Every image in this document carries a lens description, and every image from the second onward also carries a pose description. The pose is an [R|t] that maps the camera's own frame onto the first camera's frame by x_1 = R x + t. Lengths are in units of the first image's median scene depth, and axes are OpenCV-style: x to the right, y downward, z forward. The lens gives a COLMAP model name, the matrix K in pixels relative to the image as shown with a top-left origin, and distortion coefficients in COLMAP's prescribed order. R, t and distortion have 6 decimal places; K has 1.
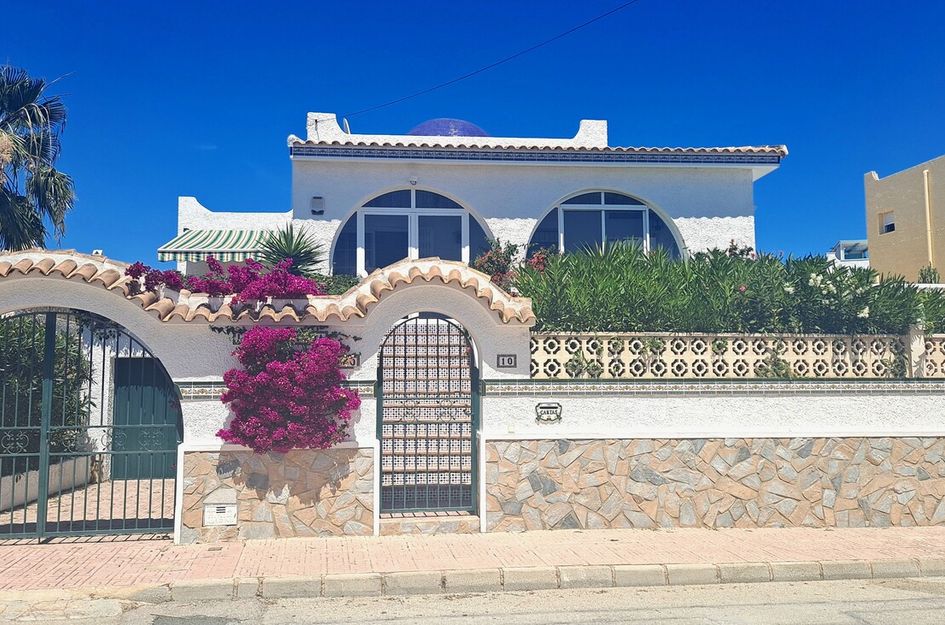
lens RADIAL K [[800.0, 0, 472.5], [0, 800.0, 312.5], [0, 0, 1]] dist [0.087572, -0.110502]
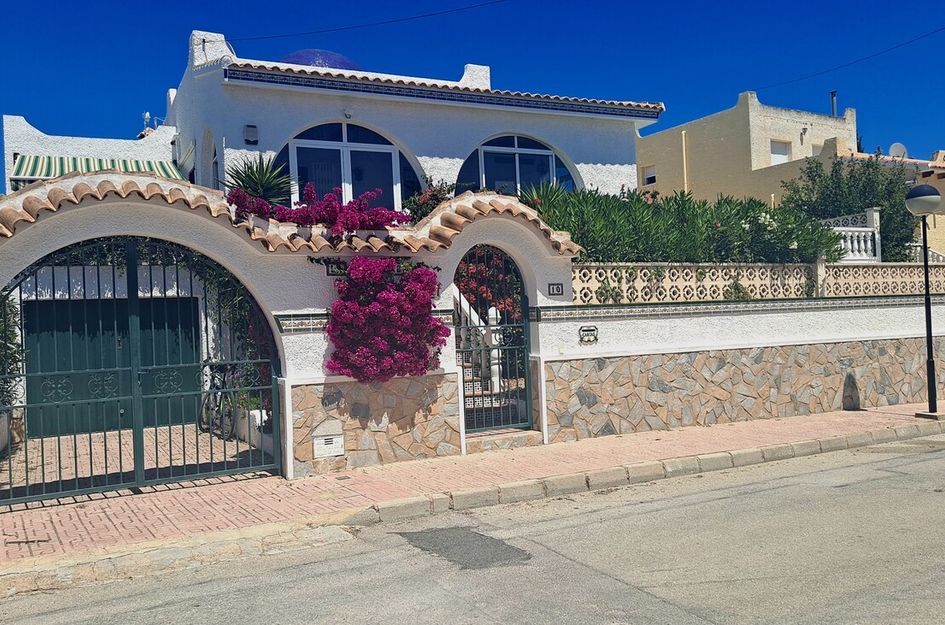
lens RADIAL K [[800.0, 0, 472.5], [0, 800.0, 312.5], [0, 0, 1]] dist [0.087572, -0.110502]
pose [[0.933568, -0.028608, 0.357256, -0.441664], [0.004493, 0.997665, 0.068150, 0.016960], [-0.358371, -0.062018, 0.931517, 0.021789]]
